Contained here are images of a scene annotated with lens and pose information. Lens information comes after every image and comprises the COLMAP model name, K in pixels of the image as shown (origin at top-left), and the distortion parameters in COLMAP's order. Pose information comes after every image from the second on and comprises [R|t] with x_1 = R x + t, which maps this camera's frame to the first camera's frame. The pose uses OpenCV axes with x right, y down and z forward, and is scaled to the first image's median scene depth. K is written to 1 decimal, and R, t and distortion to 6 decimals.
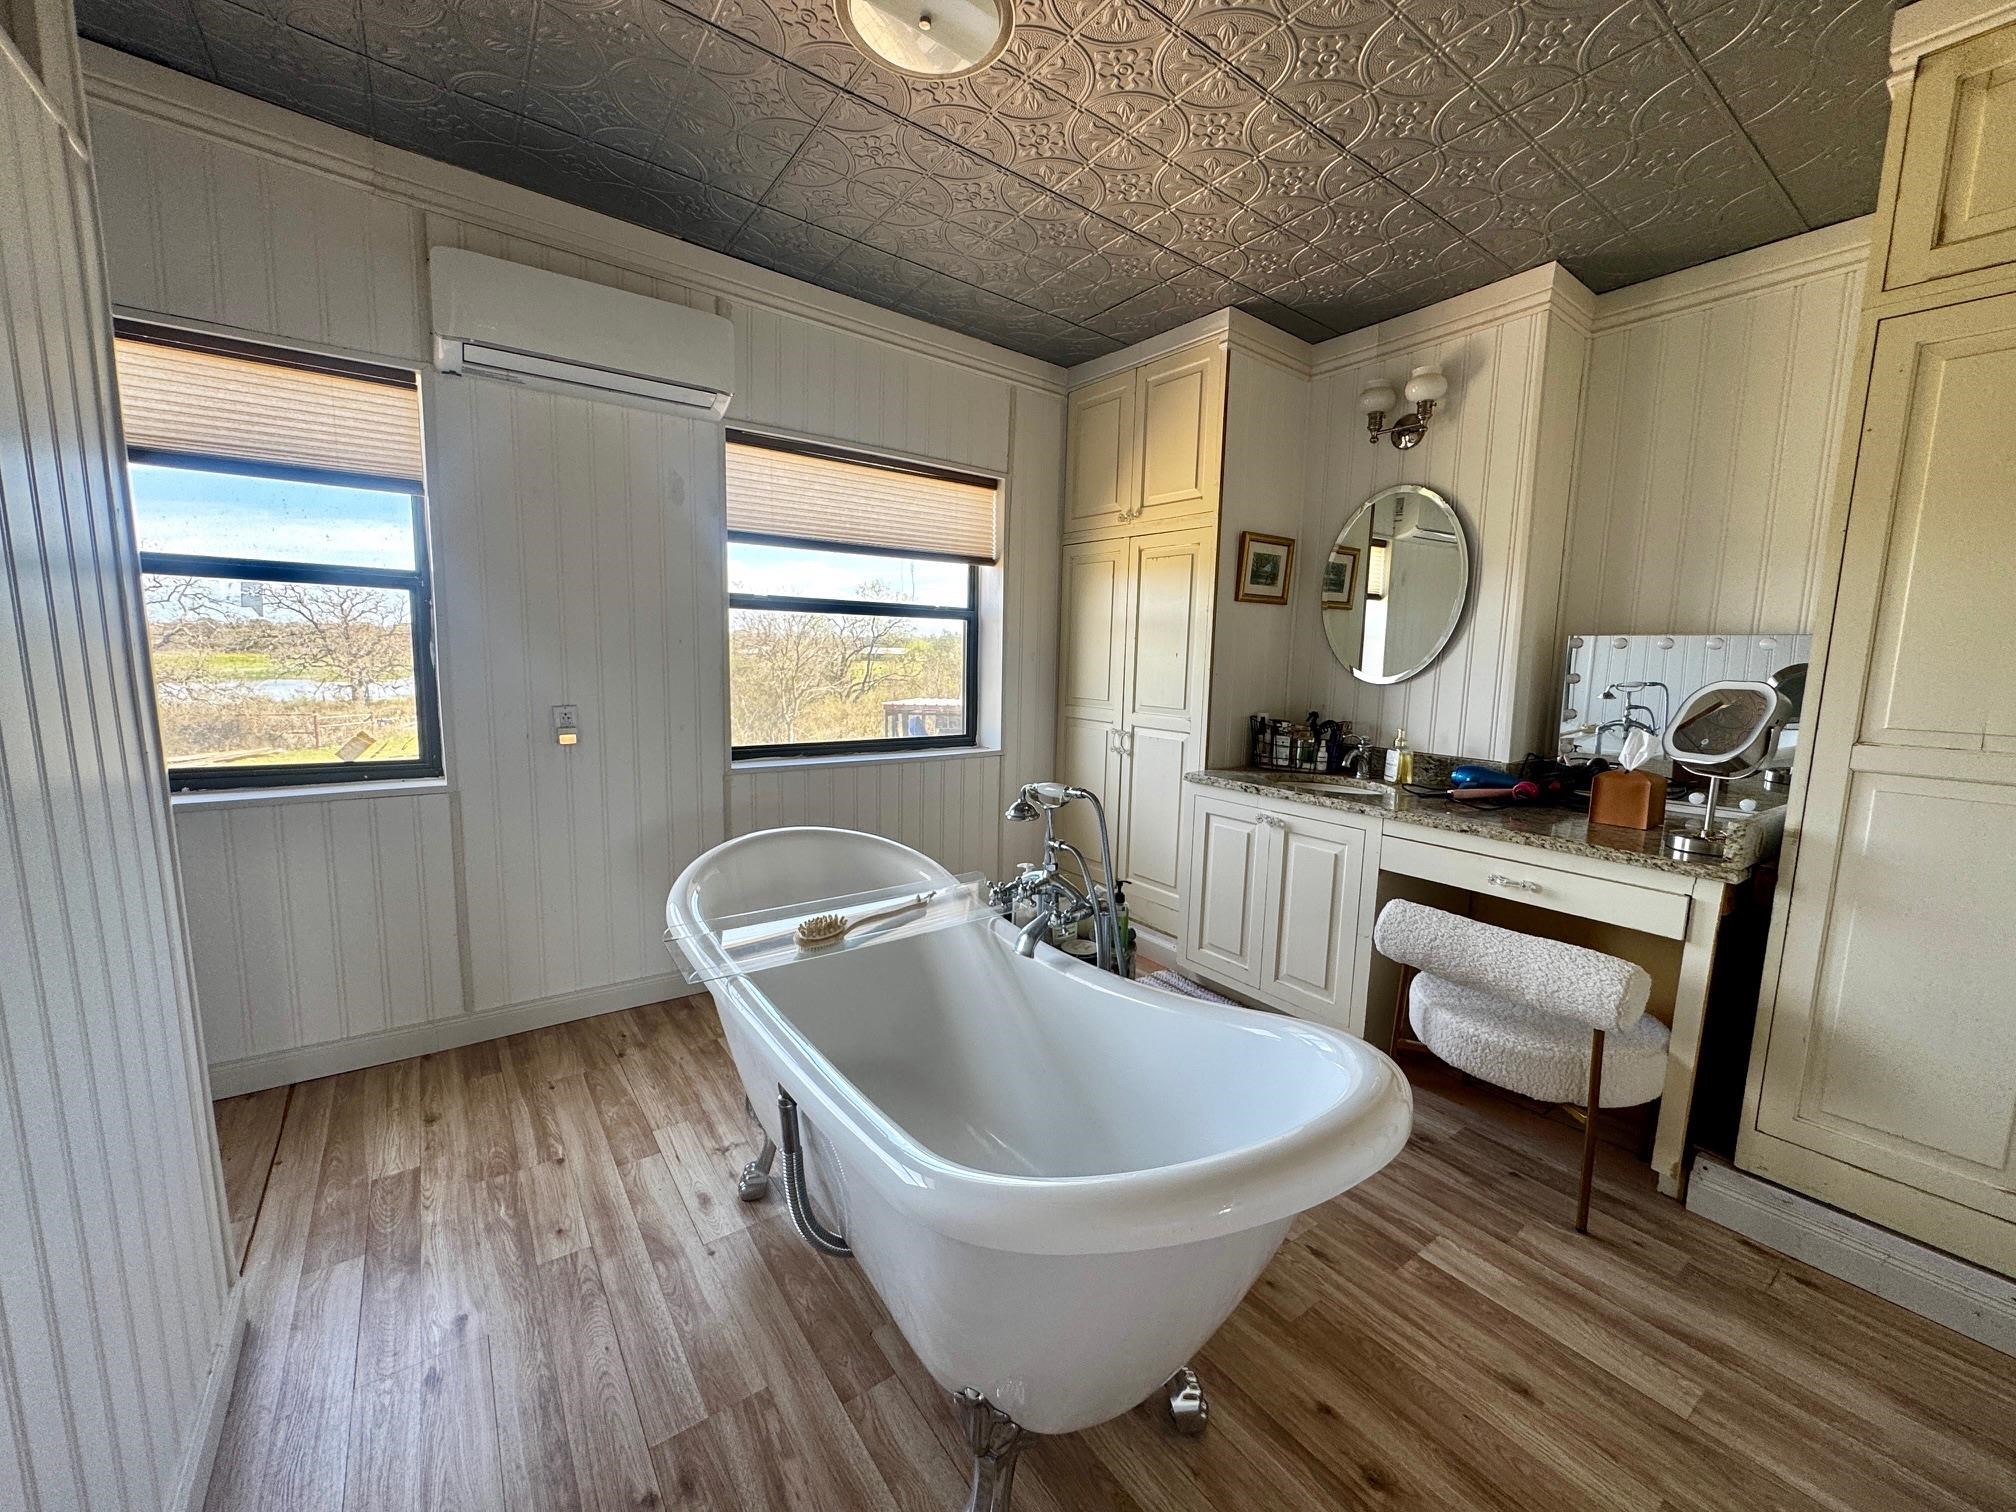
lens RADIAL K [[804.5, 0, 1009.8], [0, 804.5, 756.9], [0, 0, 1]] dist [-0.002651, 0.000361]
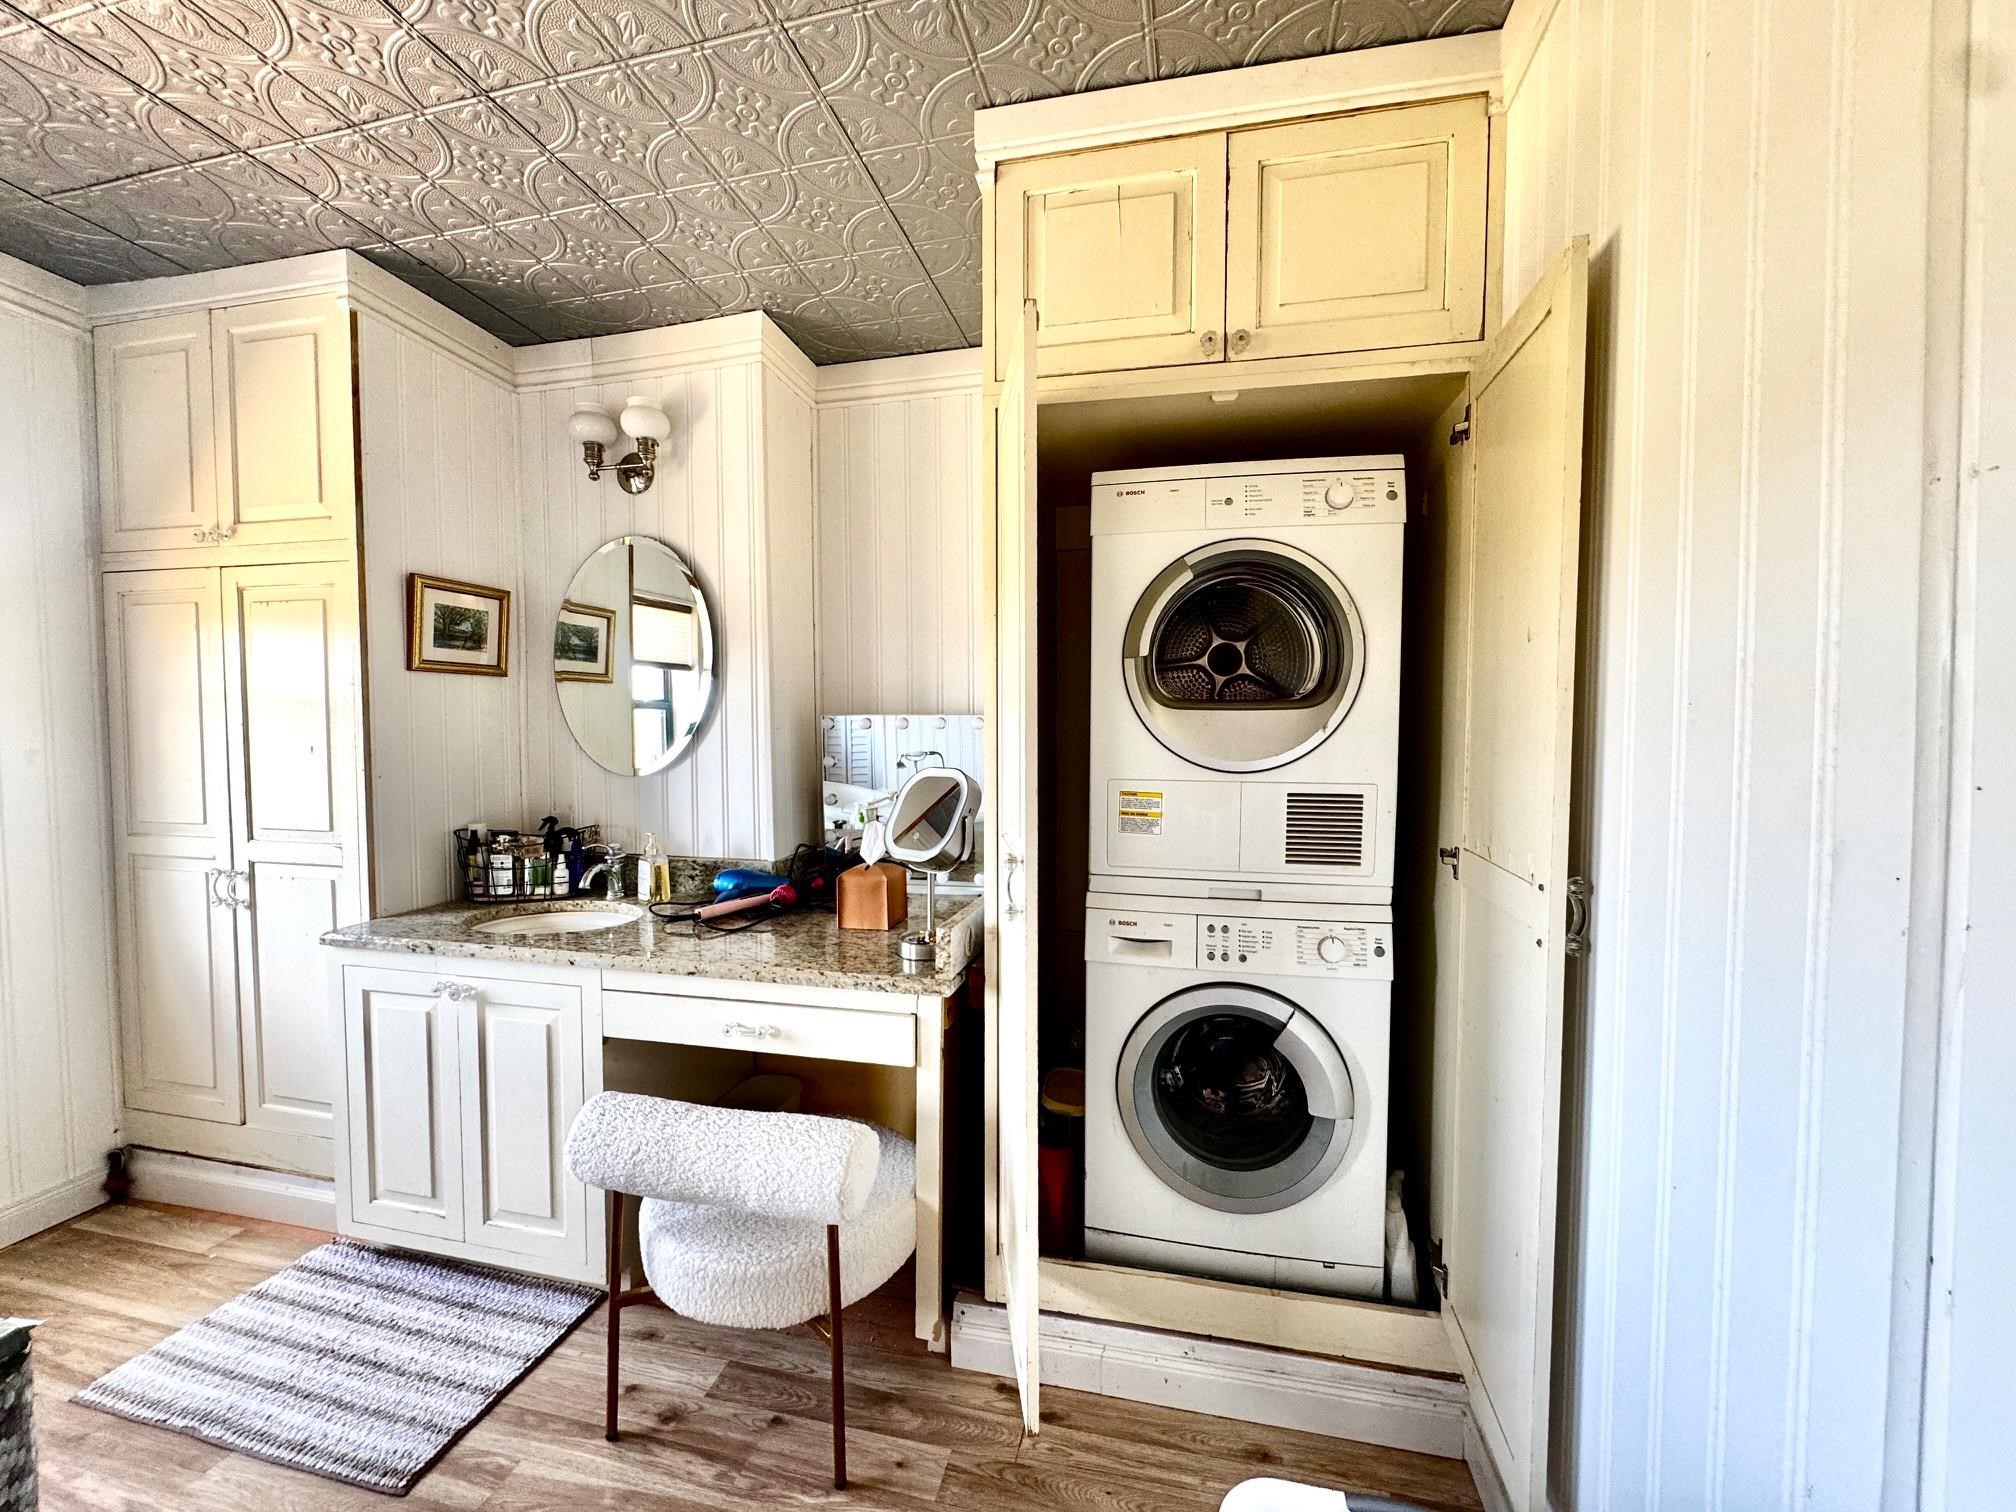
lens RADIAL K [[804.5, 0, 1009.8], [0, 804.5, 756.9], [0, 0, 1]] dist [-0.002651, 0.000361]
pose [[0.755001, -0.049694, 0.653838, 0.227255], [0.102914, 0.993747, -0.043309, -0.036969], [-0.647597, 0.099987, 0.755394, 0.149138]]
